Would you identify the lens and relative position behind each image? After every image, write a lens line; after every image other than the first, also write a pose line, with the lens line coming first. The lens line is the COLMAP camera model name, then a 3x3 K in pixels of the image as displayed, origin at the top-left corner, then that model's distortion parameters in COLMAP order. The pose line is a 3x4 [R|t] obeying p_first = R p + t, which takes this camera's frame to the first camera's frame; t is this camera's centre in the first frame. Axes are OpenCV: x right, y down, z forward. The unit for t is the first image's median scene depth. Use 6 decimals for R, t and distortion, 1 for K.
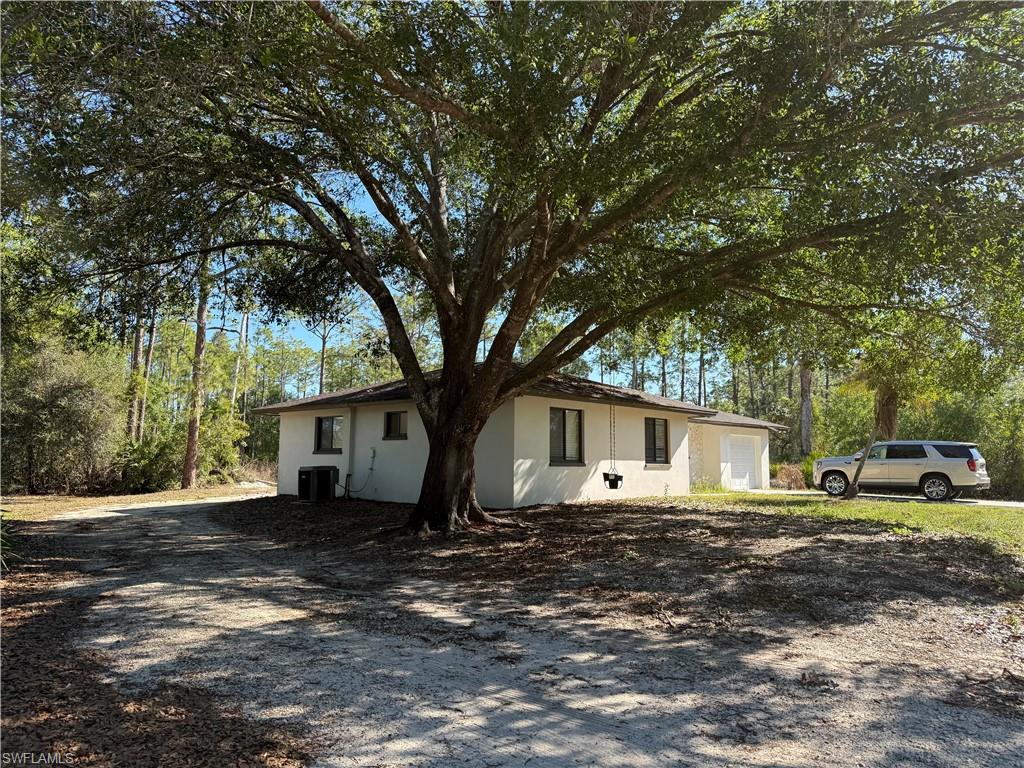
lens RADIAL K [[703.6, 0, 512.0], [0, 703.6, 384.0], [0, 0, 1]] dist [0.003011, 0.000523]
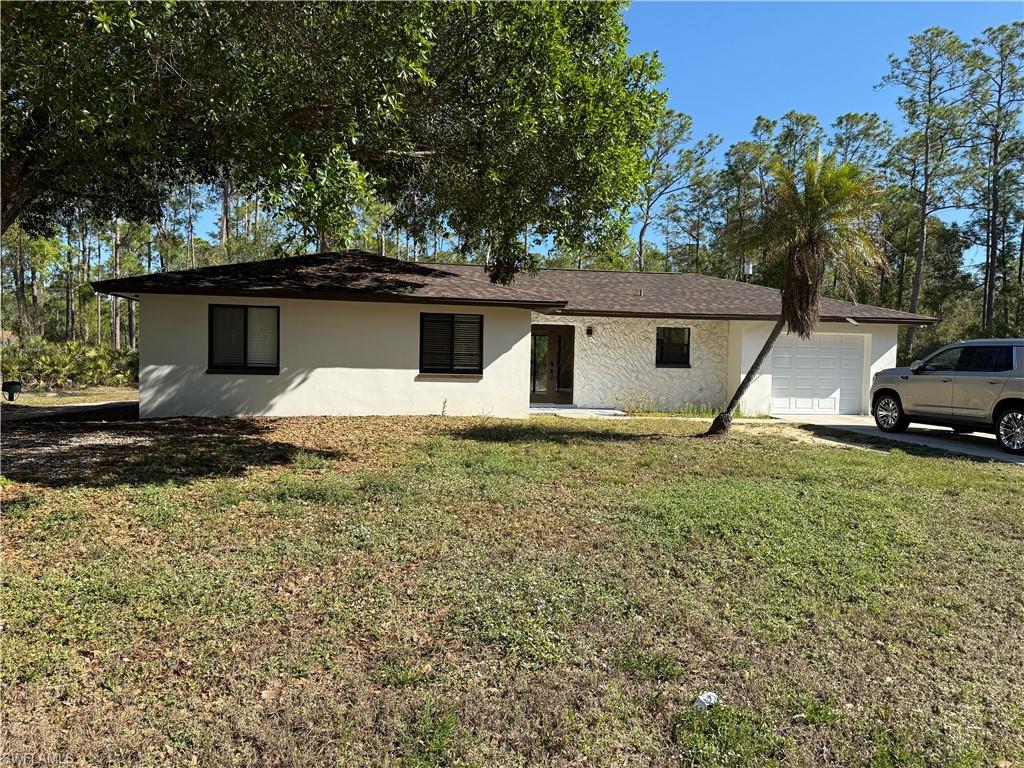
lens RADIAL K [[703.6, 0, 512.0], [0, 703.6, 384.0], [0, 0, 1]] dist [0.003011, 0.000523]
pose [[0.812154, 0.020891, -0.583068, 0.807917], [0.052664, 0.992654, 0.108921, 0.052541], [0.581061, -0.119168, 0.805088, 0.496958]]
